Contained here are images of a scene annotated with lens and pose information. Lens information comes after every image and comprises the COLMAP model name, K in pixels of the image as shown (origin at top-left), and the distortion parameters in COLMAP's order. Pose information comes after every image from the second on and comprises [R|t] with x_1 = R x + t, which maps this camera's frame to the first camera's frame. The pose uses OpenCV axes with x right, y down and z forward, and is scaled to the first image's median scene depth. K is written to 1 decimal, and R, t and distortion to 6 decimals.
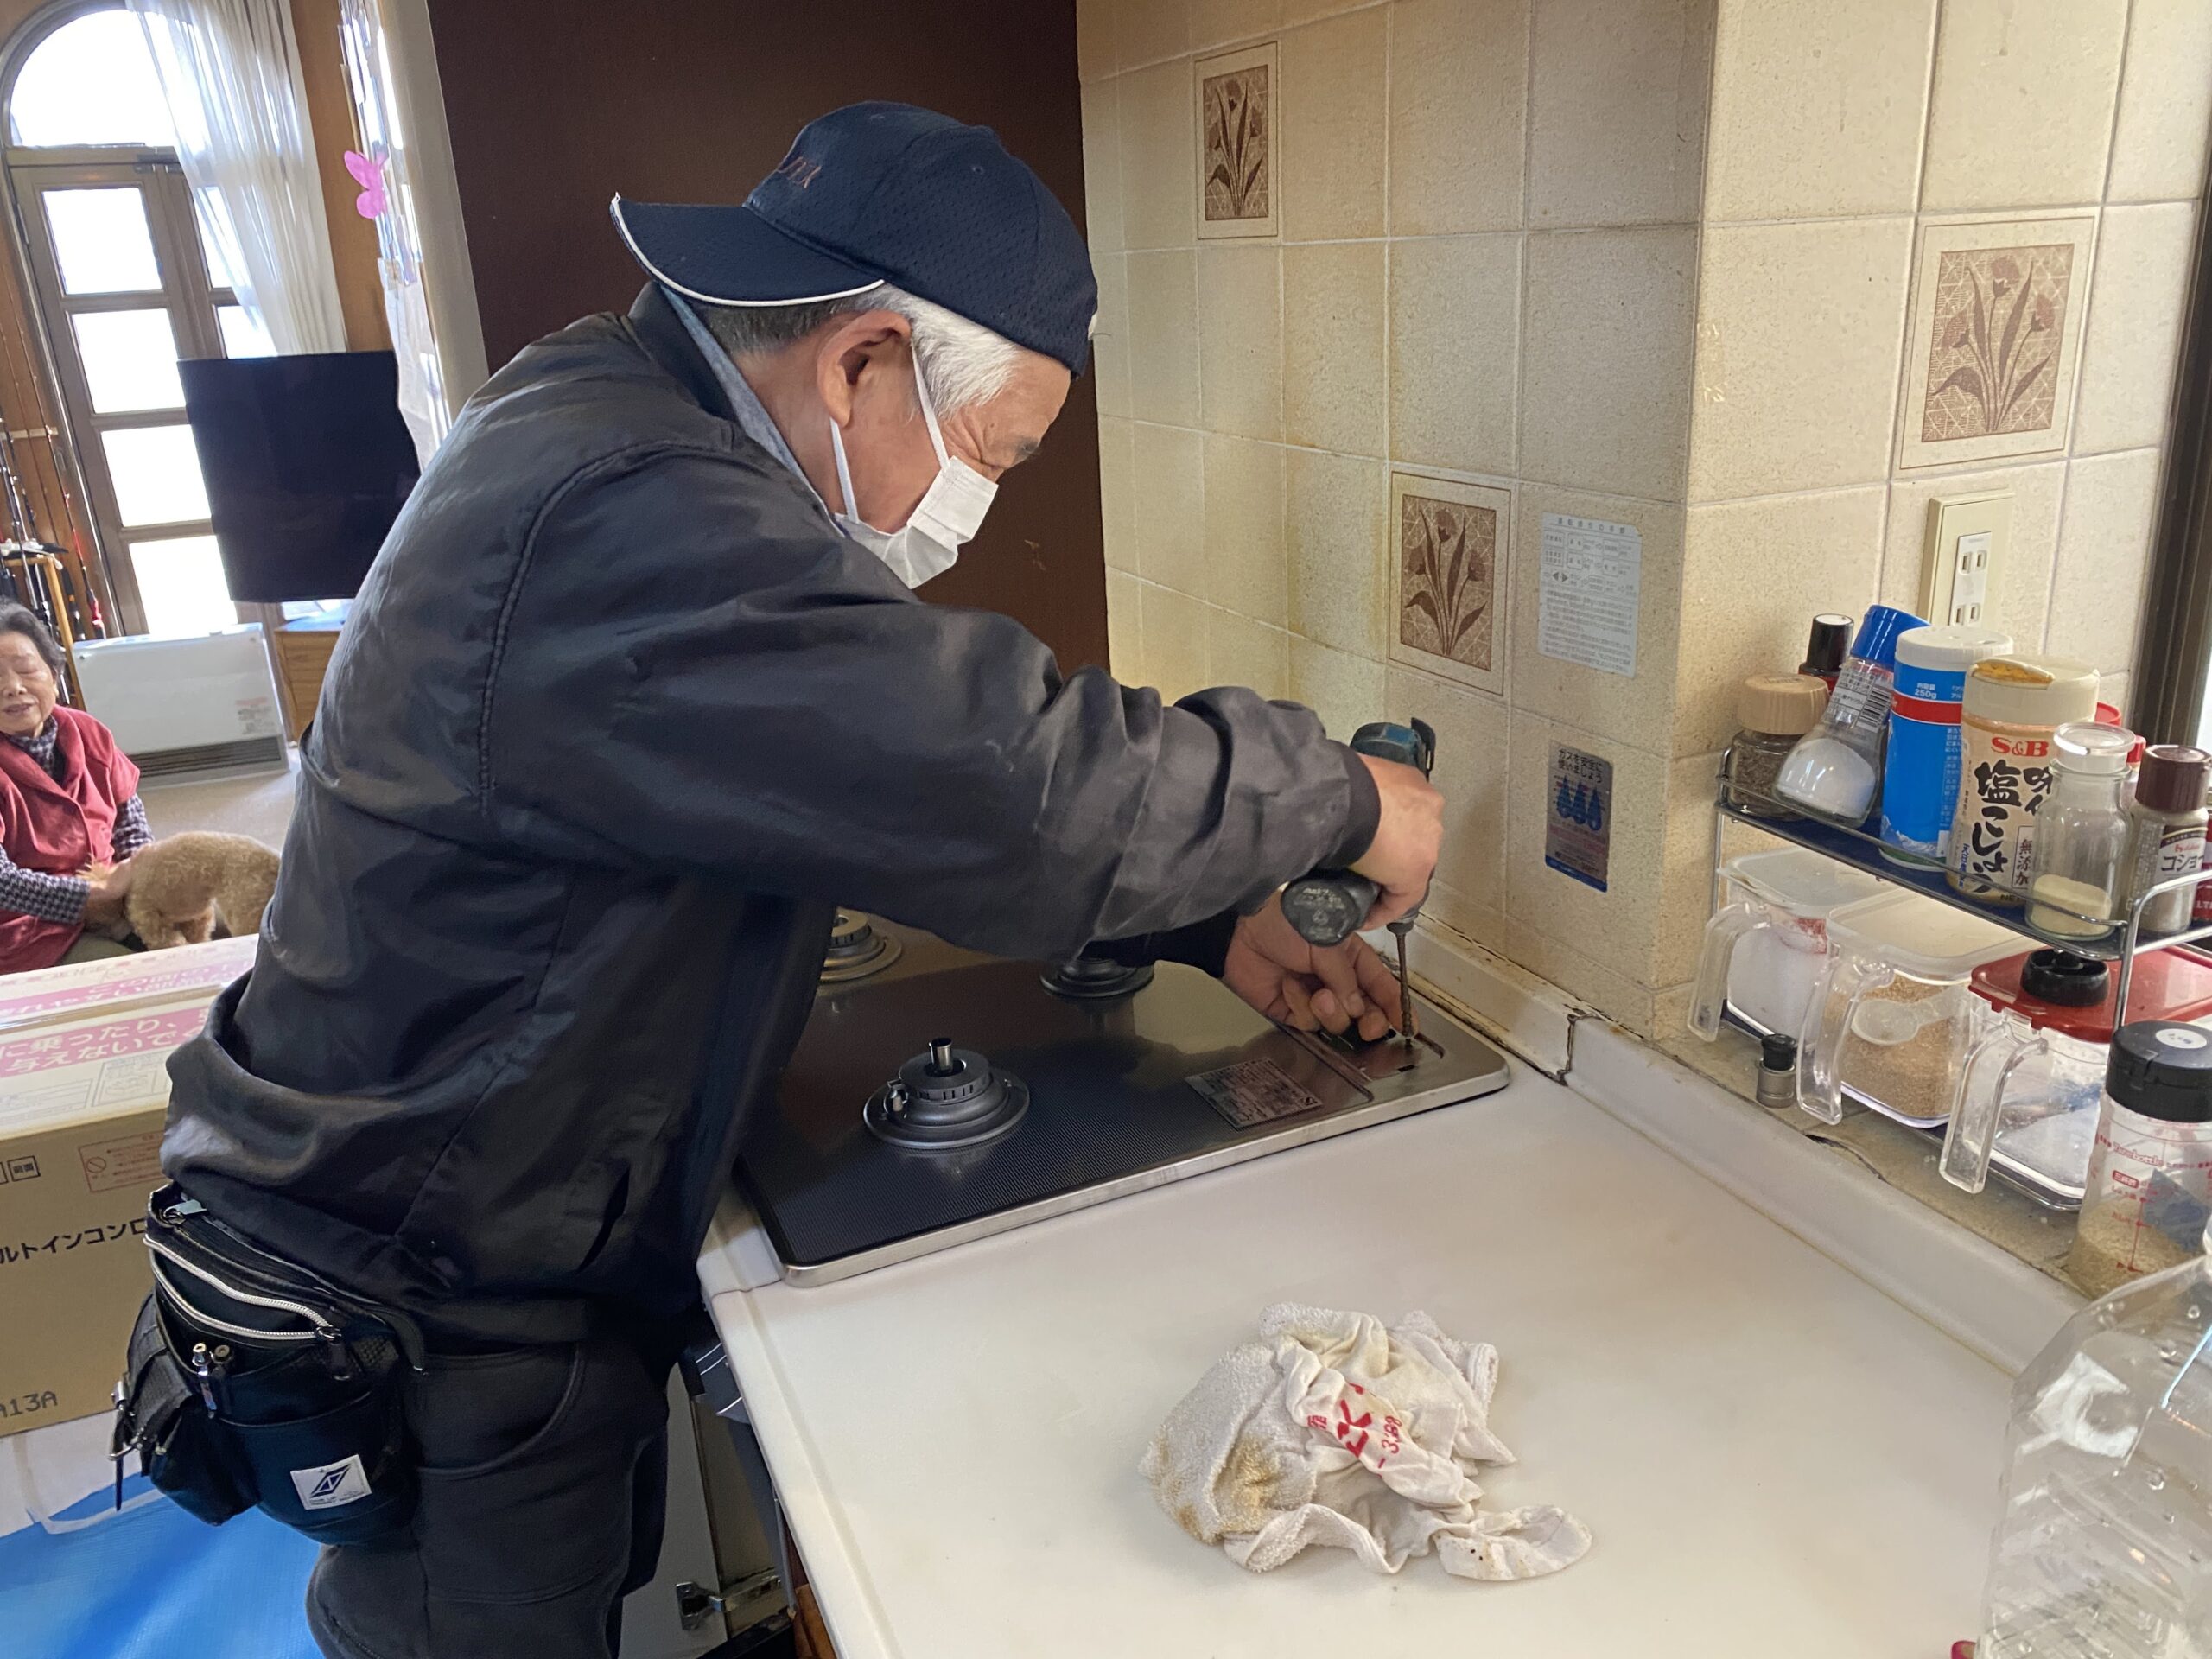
lens RADIAL K [[1661.4, 0, 1110.2], [0, 1661.4, 860.1], [0, 0, 1]] dist [0.000238, -0.000561]
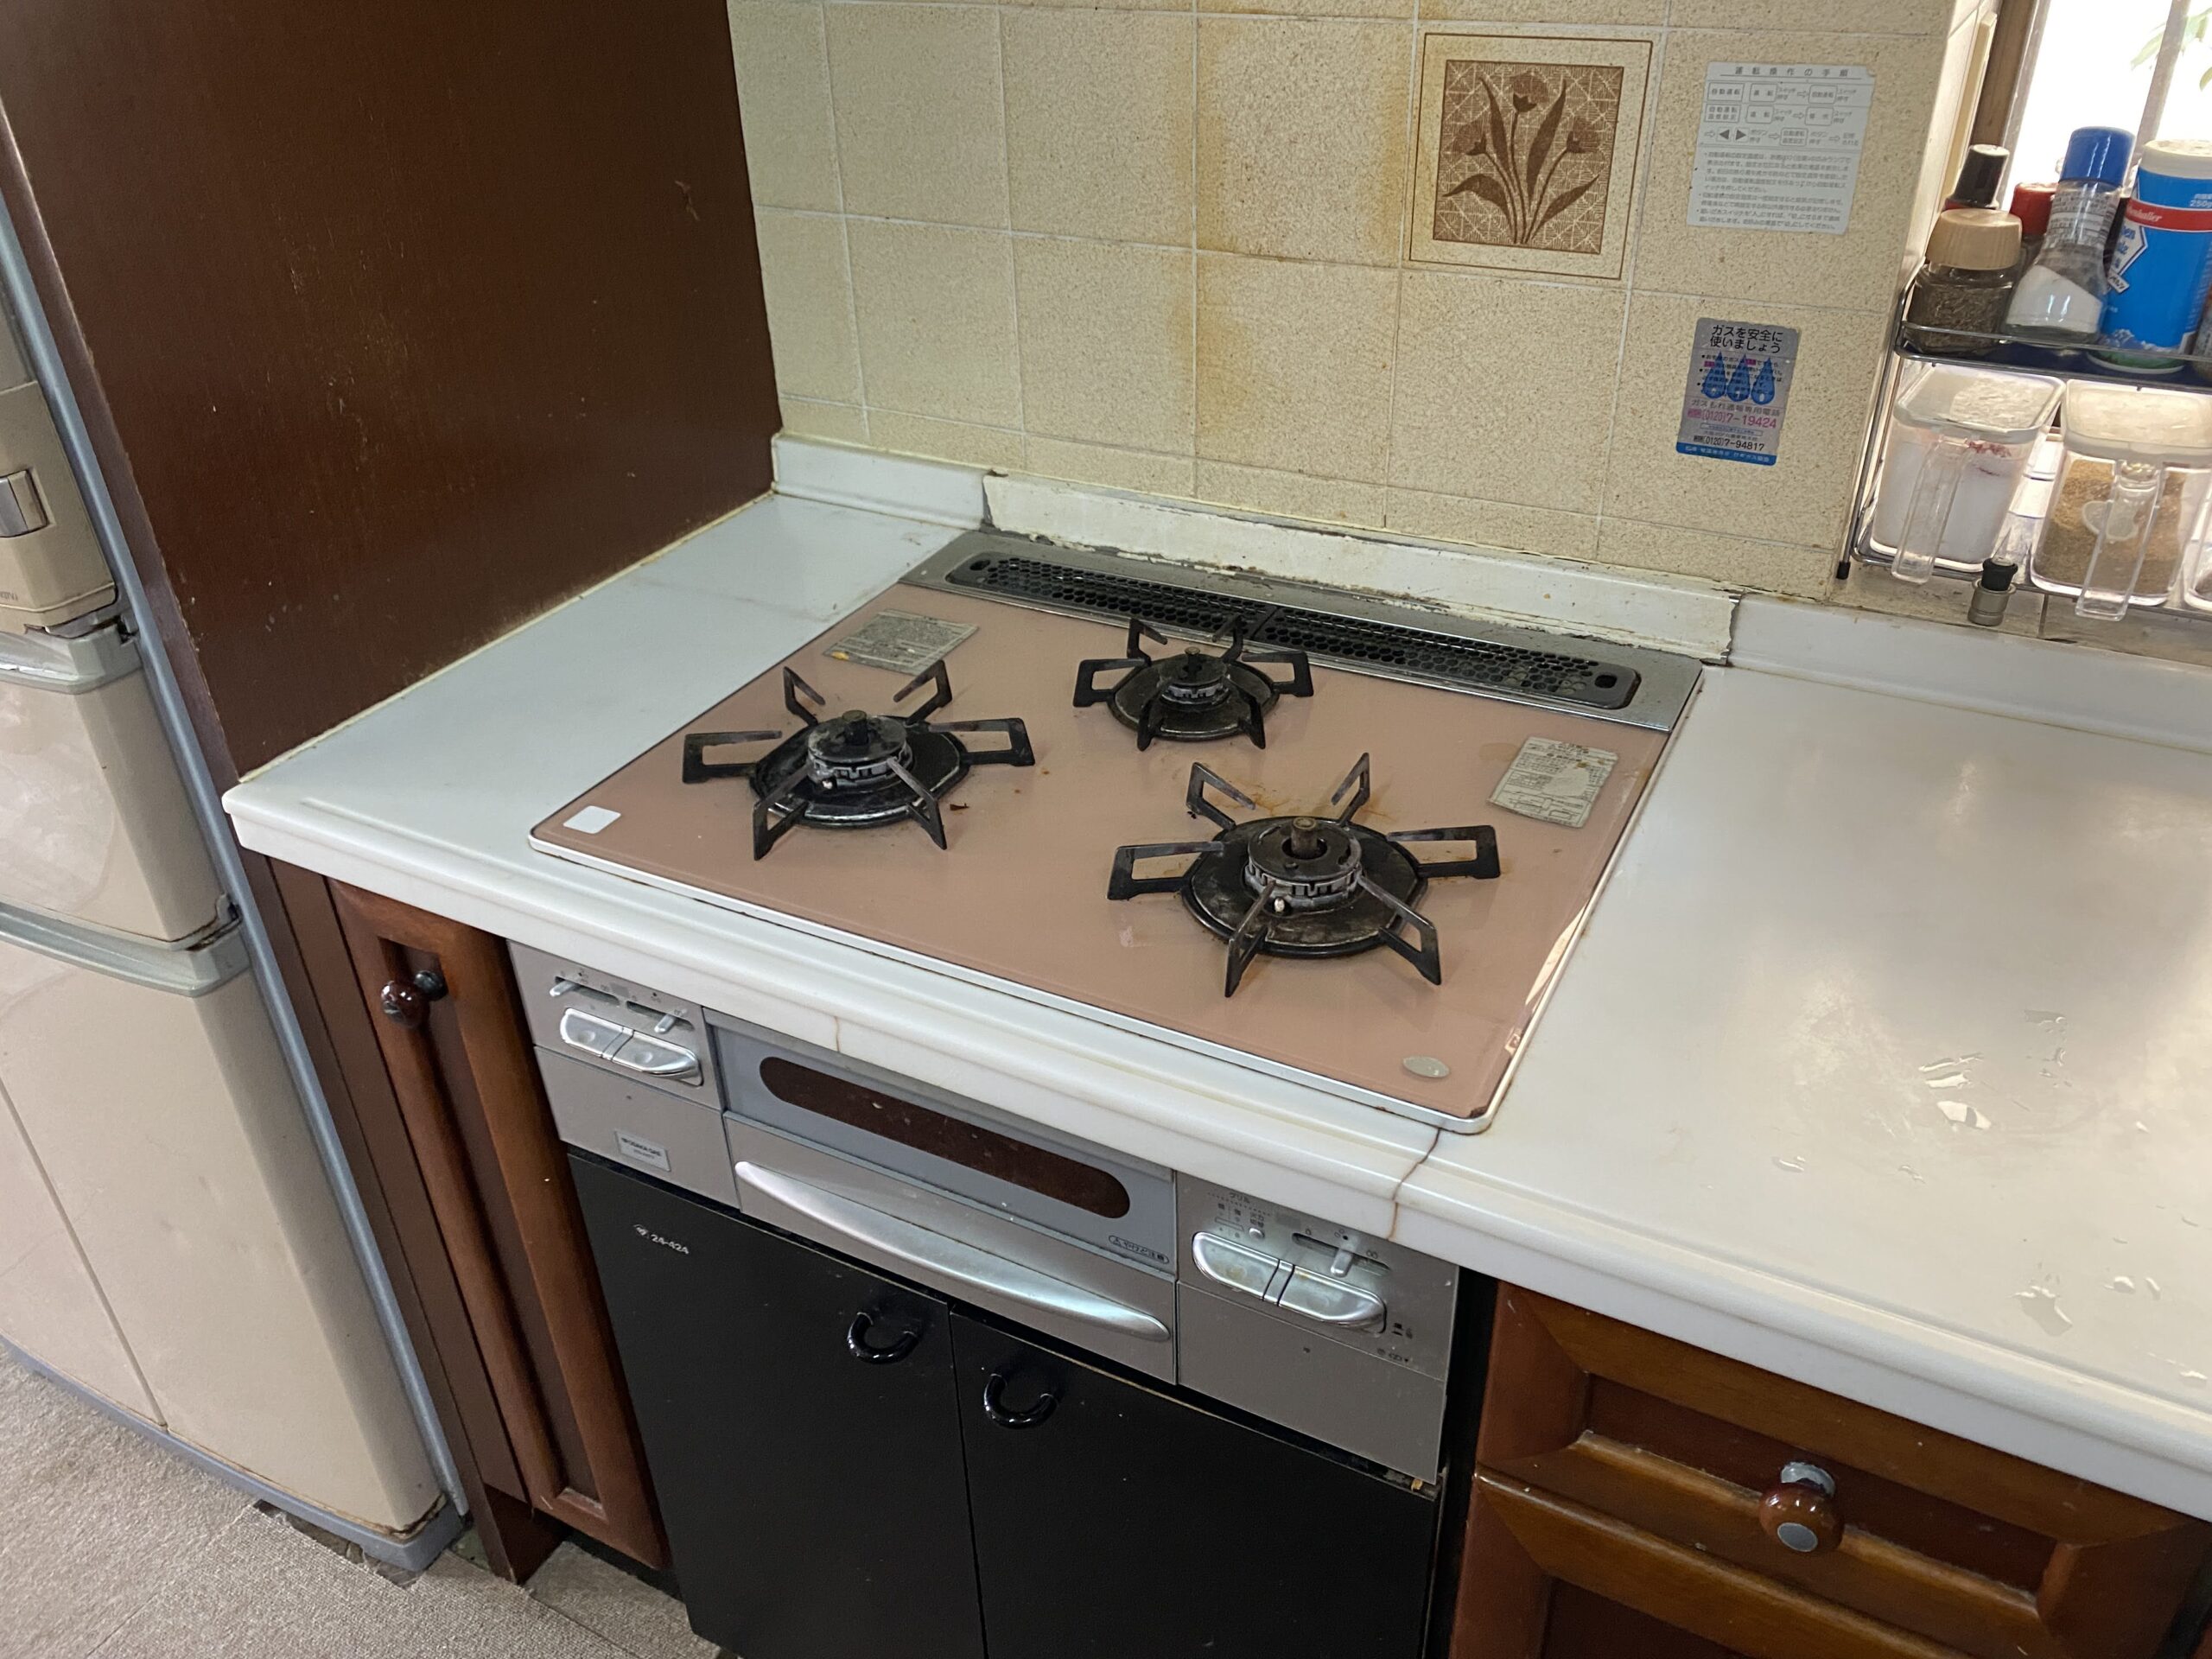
lens RADIAL K [[1711.2, 0, 1109.8], [0, 1711.2, 840.0], [0, 0, 1]] dist [0.009952, -0.001923]
pose [[0.782003, -0.306097, 0.542933, -0.643585], [0.199194, 0.948152, 0.247649, -0.101894], [-0.590587, -0.085513, 0.802430, 0.393177]]
